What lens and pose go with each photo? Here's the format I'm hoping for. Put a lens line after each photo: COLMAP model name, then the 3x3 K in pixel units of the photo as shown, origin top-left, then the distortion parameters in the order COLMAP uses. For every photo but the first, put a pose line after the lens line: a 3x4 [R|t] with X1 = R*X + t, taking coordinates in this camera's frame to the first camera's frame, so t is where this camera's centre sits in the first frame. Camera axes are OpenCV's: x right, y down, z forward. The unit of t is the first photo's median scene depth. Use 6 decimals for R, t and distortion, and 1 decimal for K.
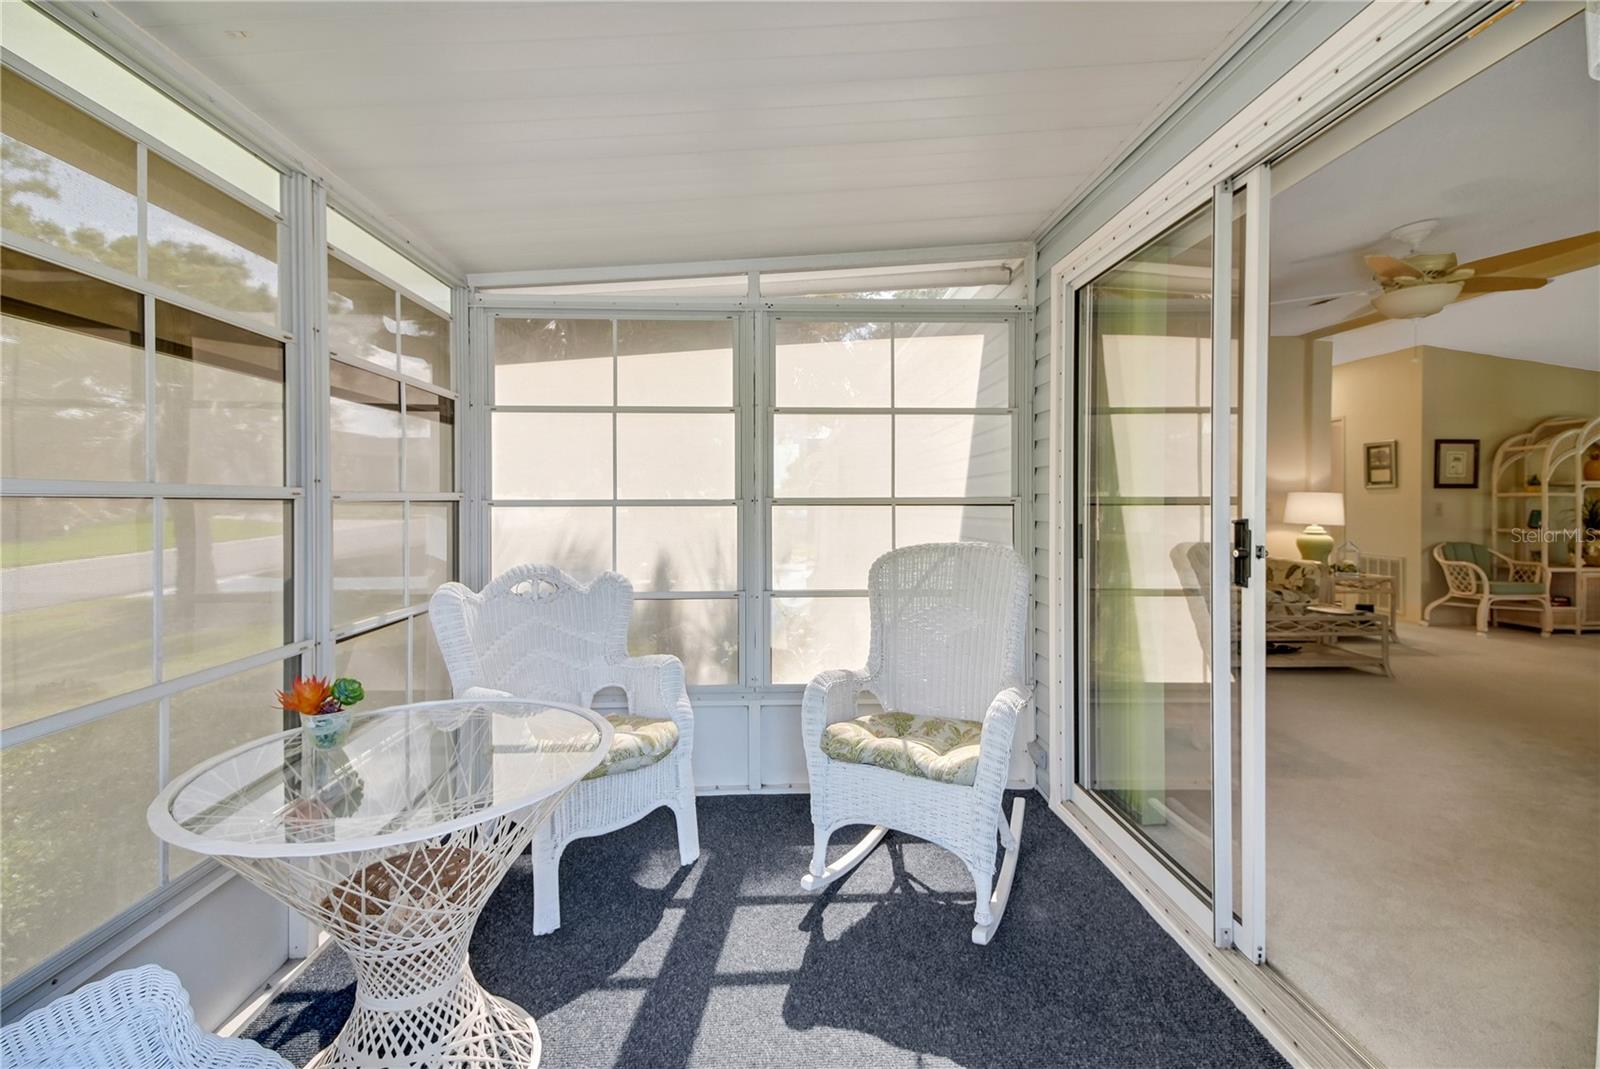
lens RADIAL K [[694.2, 0, 756.2], [0, 694.2, 507.6], [0, 0, 1]] dist [0.000255, -0.007191]
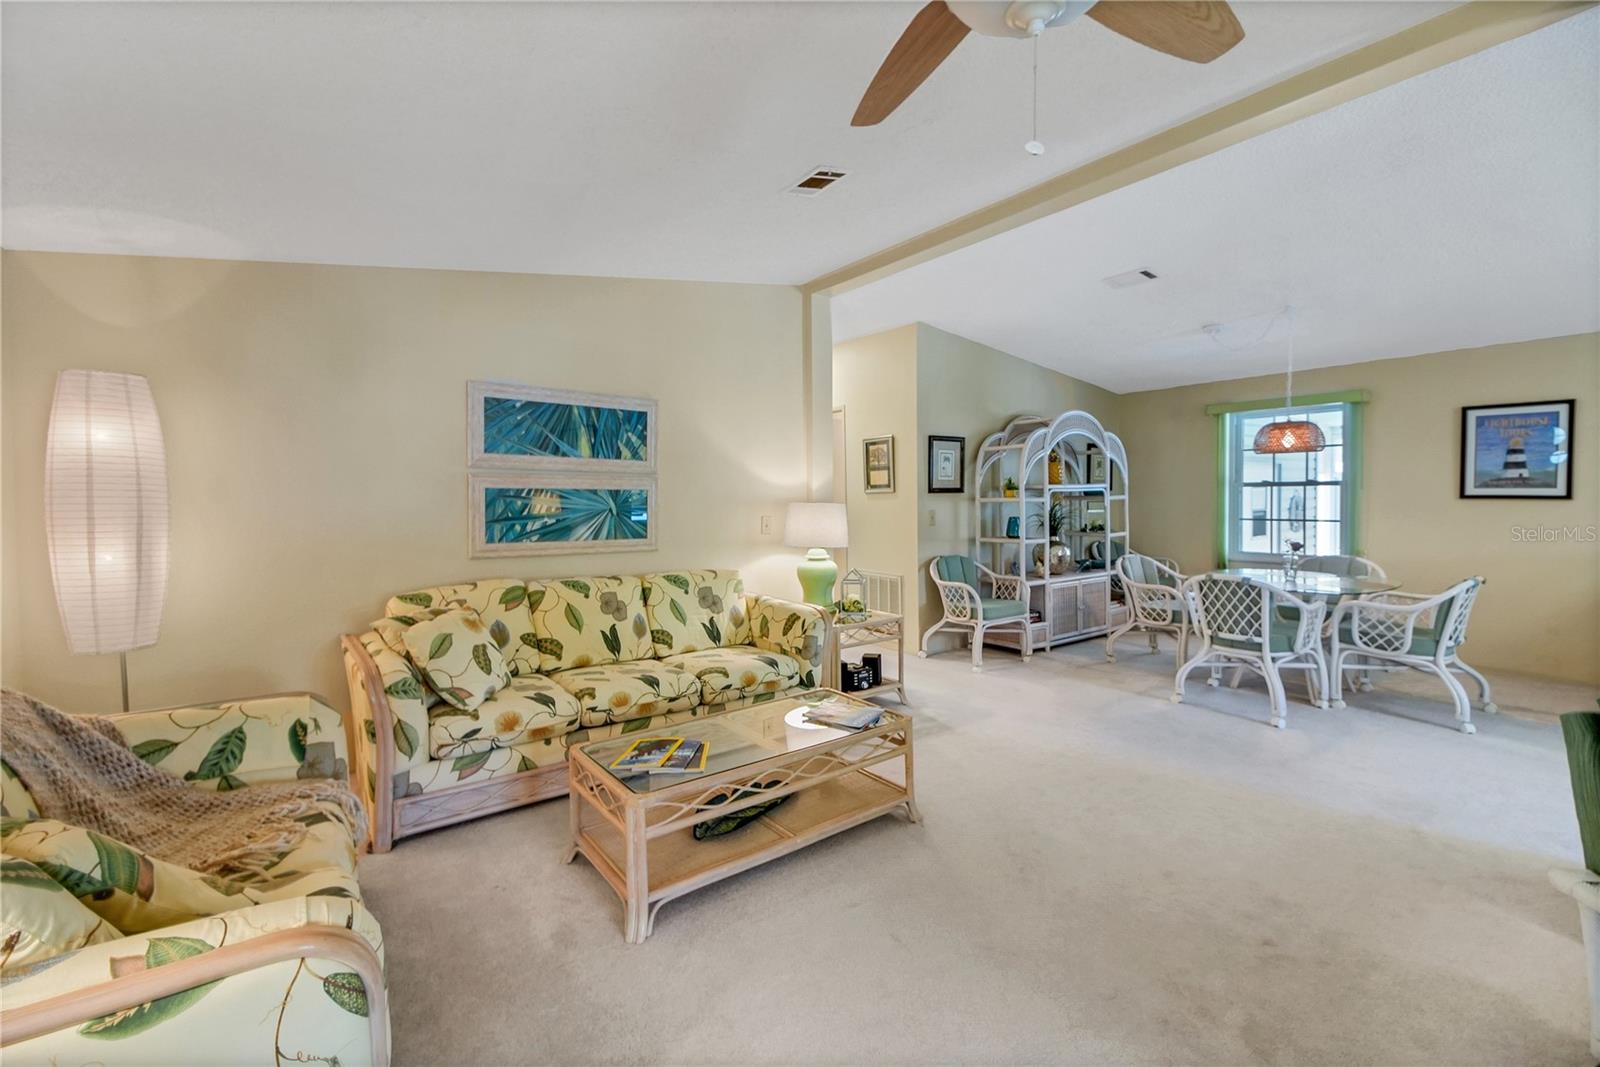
lens RADIAL K [[698.2, 0, 789.5], [0, 698.2, 516.2], [0, 0, 1]] dist [0.043231, -0.020846]
pose [[0.806340, -0.030043, 0.590689, 0.342725], [0.017807, 0.999489, 0.026527, -0.026445], [-0.591185, -0.010871, 0.806463, 0.414862]]
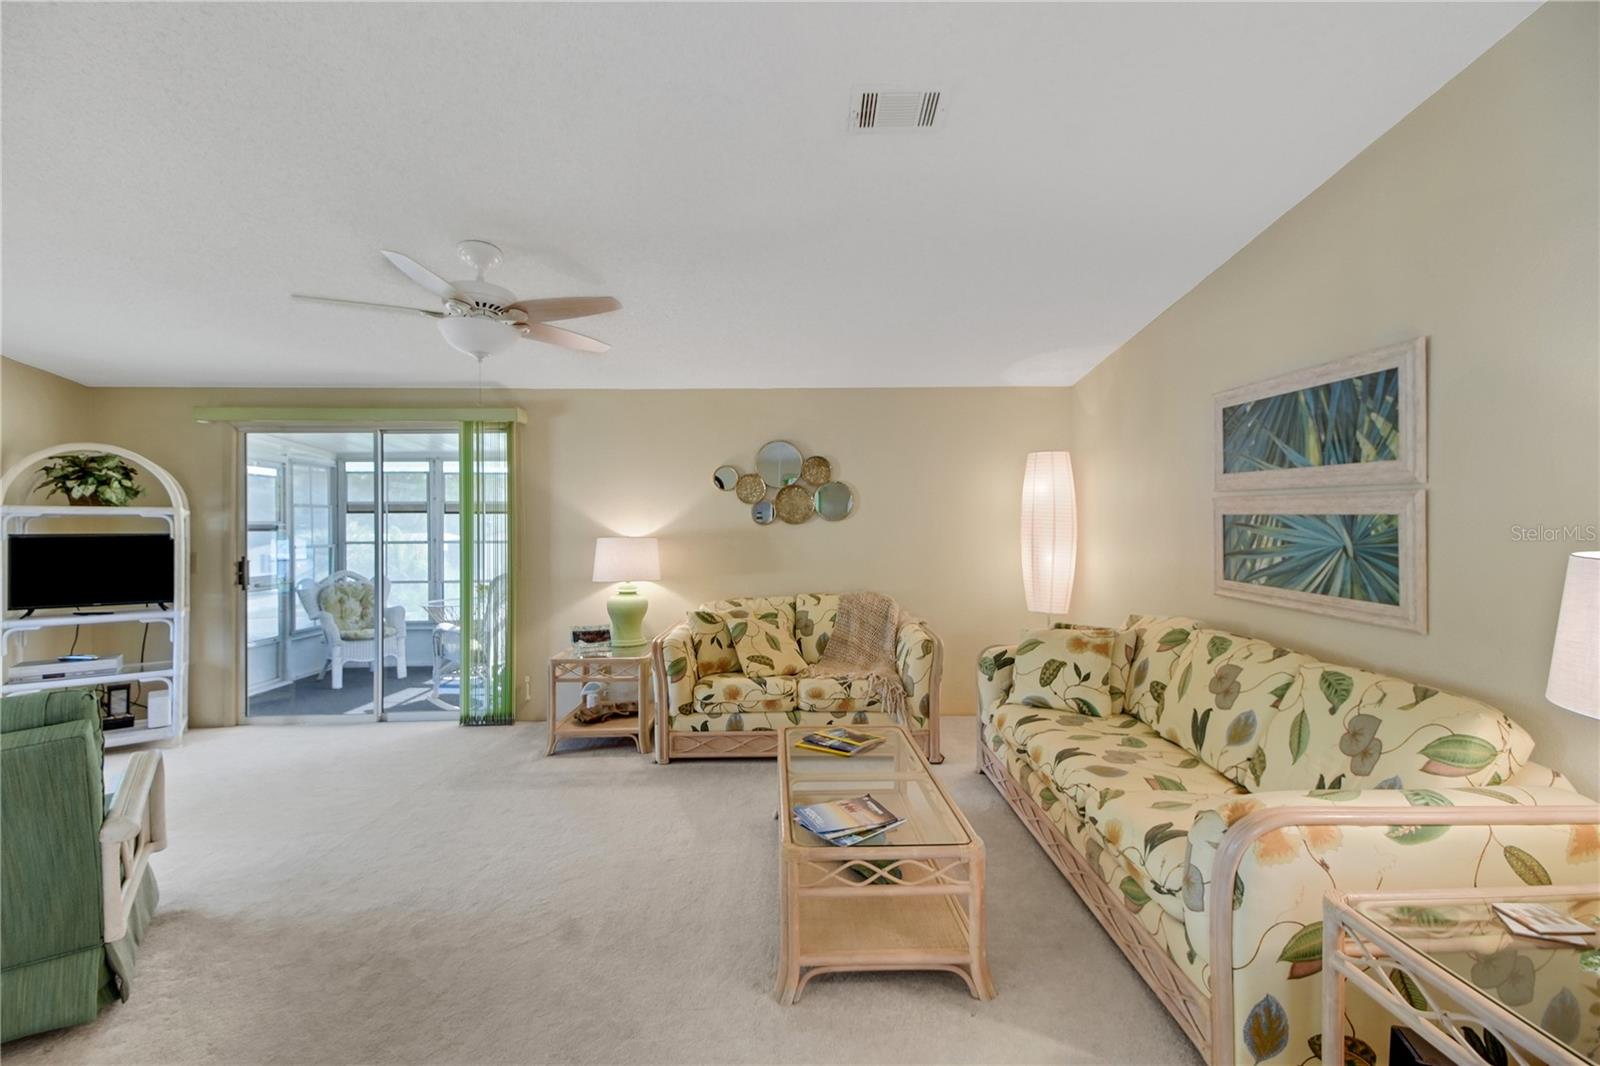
lens RADIAL K [[698.2, 0, 794.3], [0, 698.2, 524.6], [0, 0, 1]] dist [0.043231, -0.020846]
pose [[0.023120, -0.003701, -0.999726, 0.972529], [-0.001172, 0.999992, -0.003729, -0.029402], [0.999732, 0.001258, 0.023116, 0.717009]]
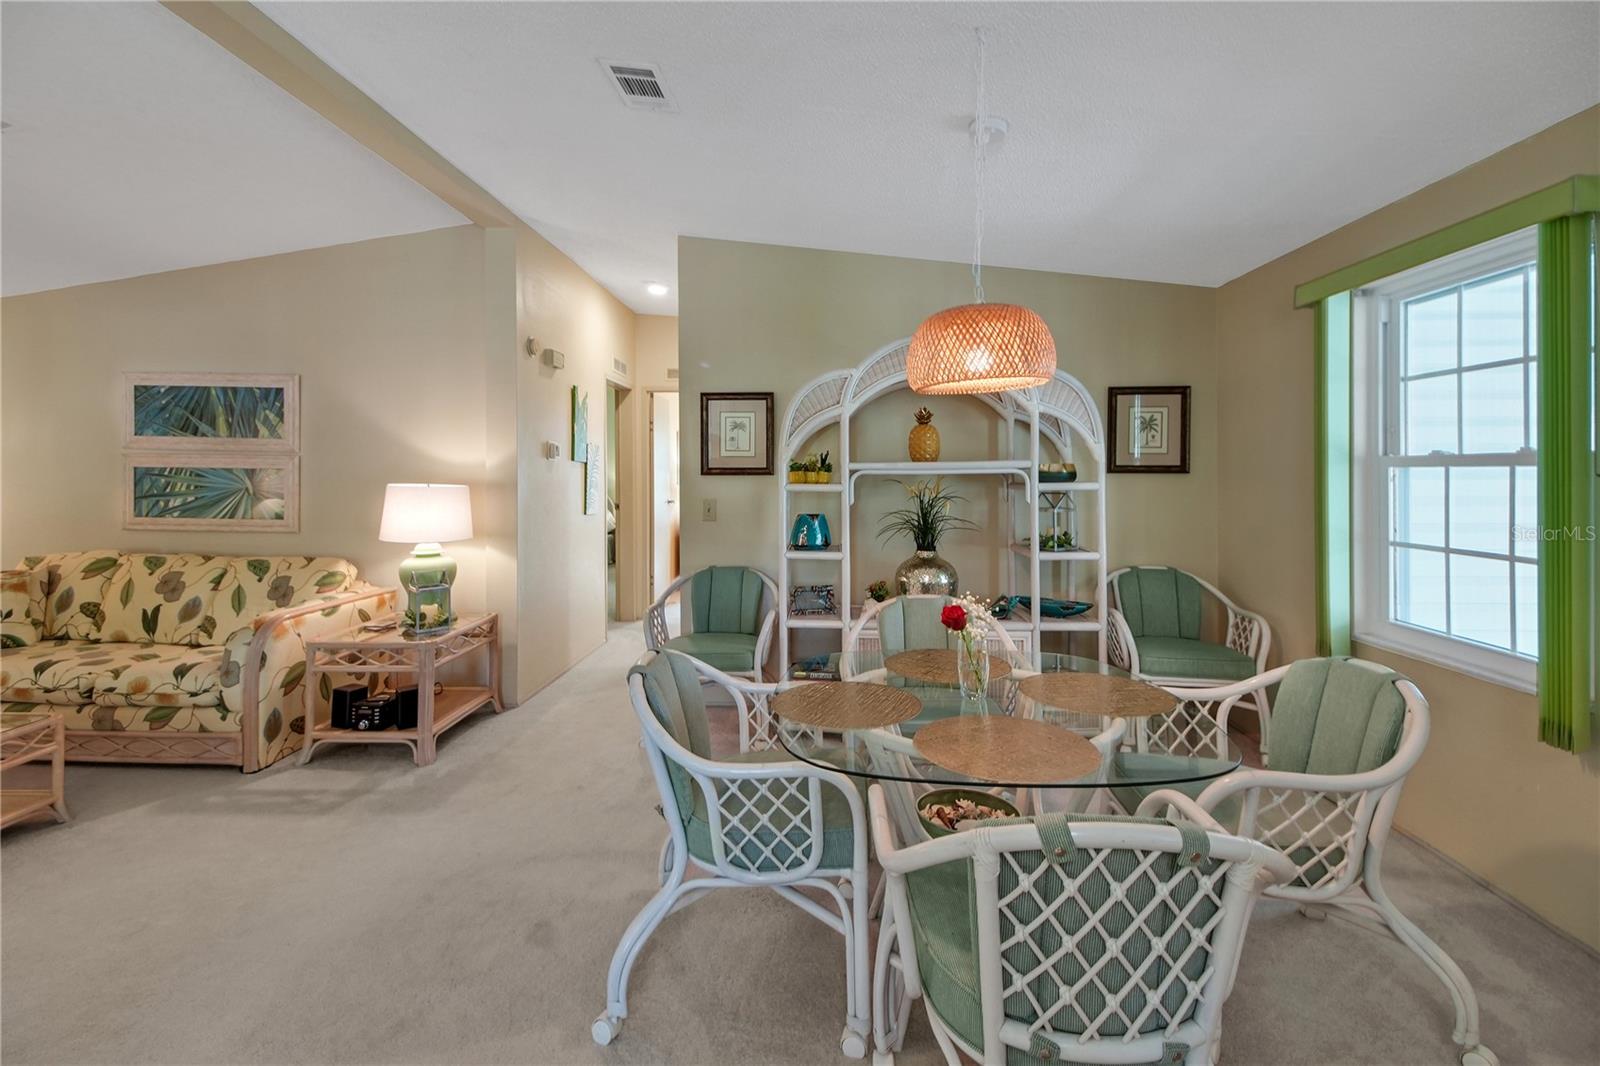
lens RADIAL K [[698.2, 0, 787.3], [0, 698.2, 478.1], [0, 0, 1]] dist [0.043231, -0.020846]
pose [[0.998927, -0.005249, -0.046015, 1.108537], [0.005123, 0.999983, -0.002867, -0.023715], [0.046029, 0.002628, 0.998937, 0.406467]]
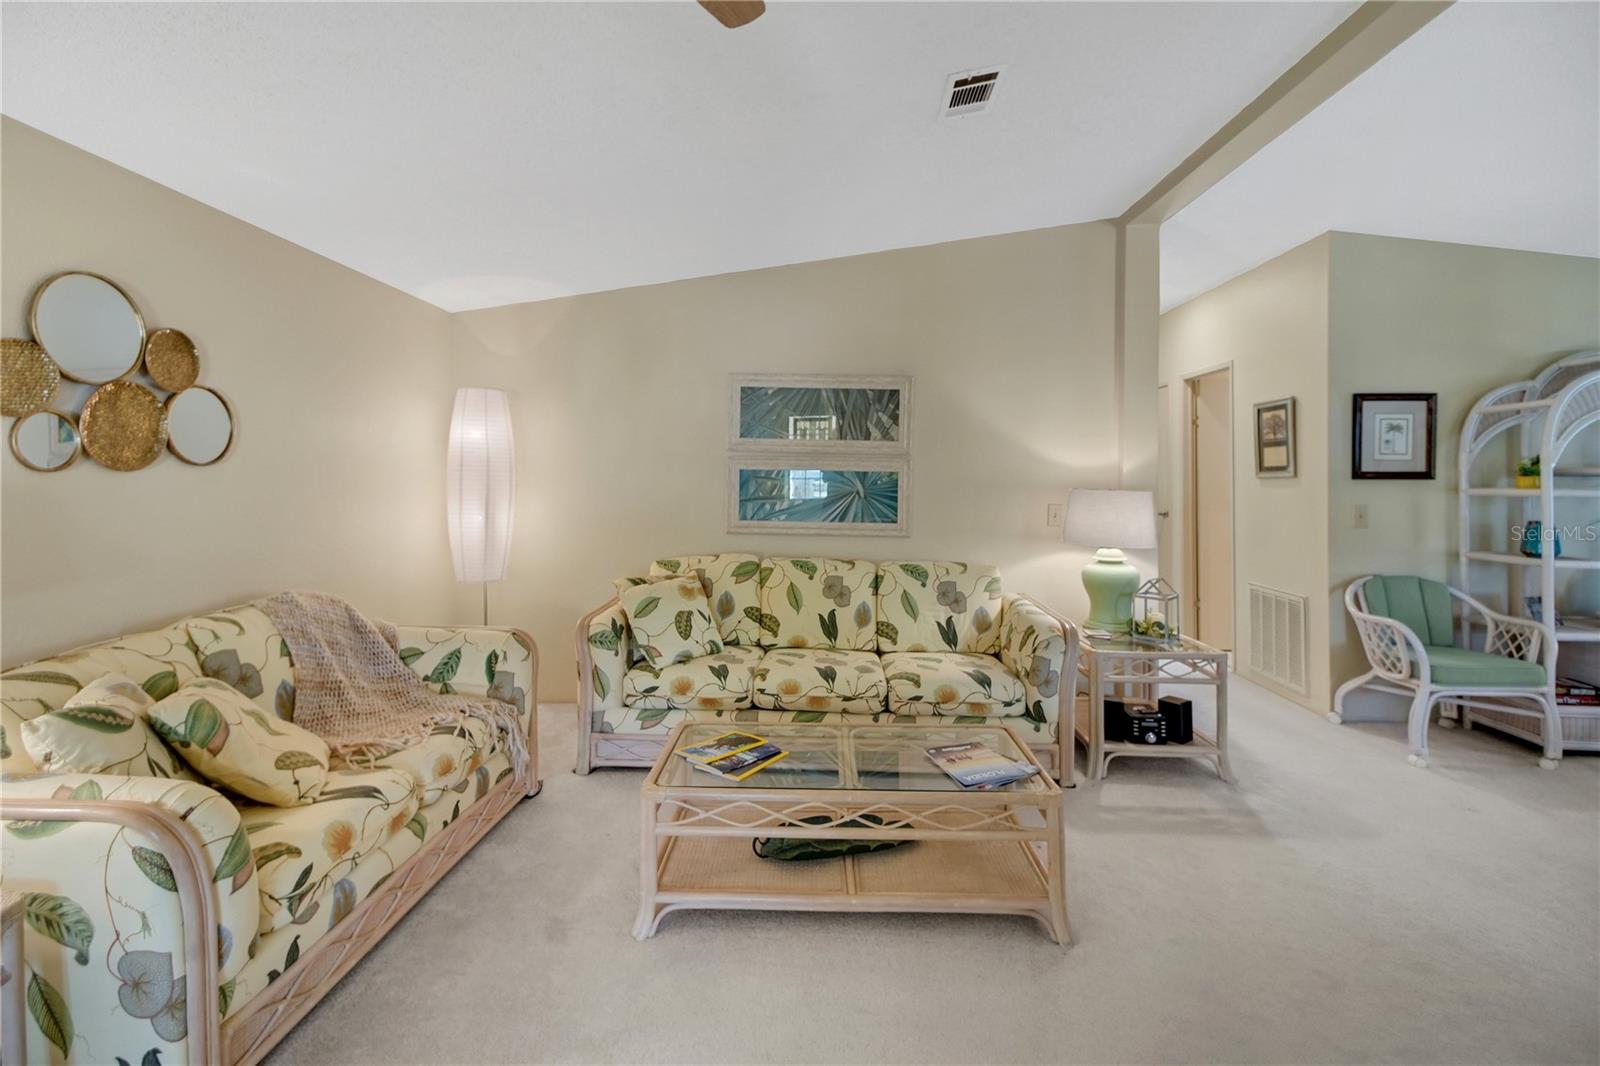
lens RADIAL K [[698.2, 0, 788.6], [0, 698.2, 480.7], [0, 0, 1]] dist [0.043231, -0.020846]
pose [[0.999240, -0.002062, -0.038928, 0.551593], [0.001886, 0.999988, -0.004557, -0.025685], [0.038937, 0.004480, 0.999232, 0.401929]]
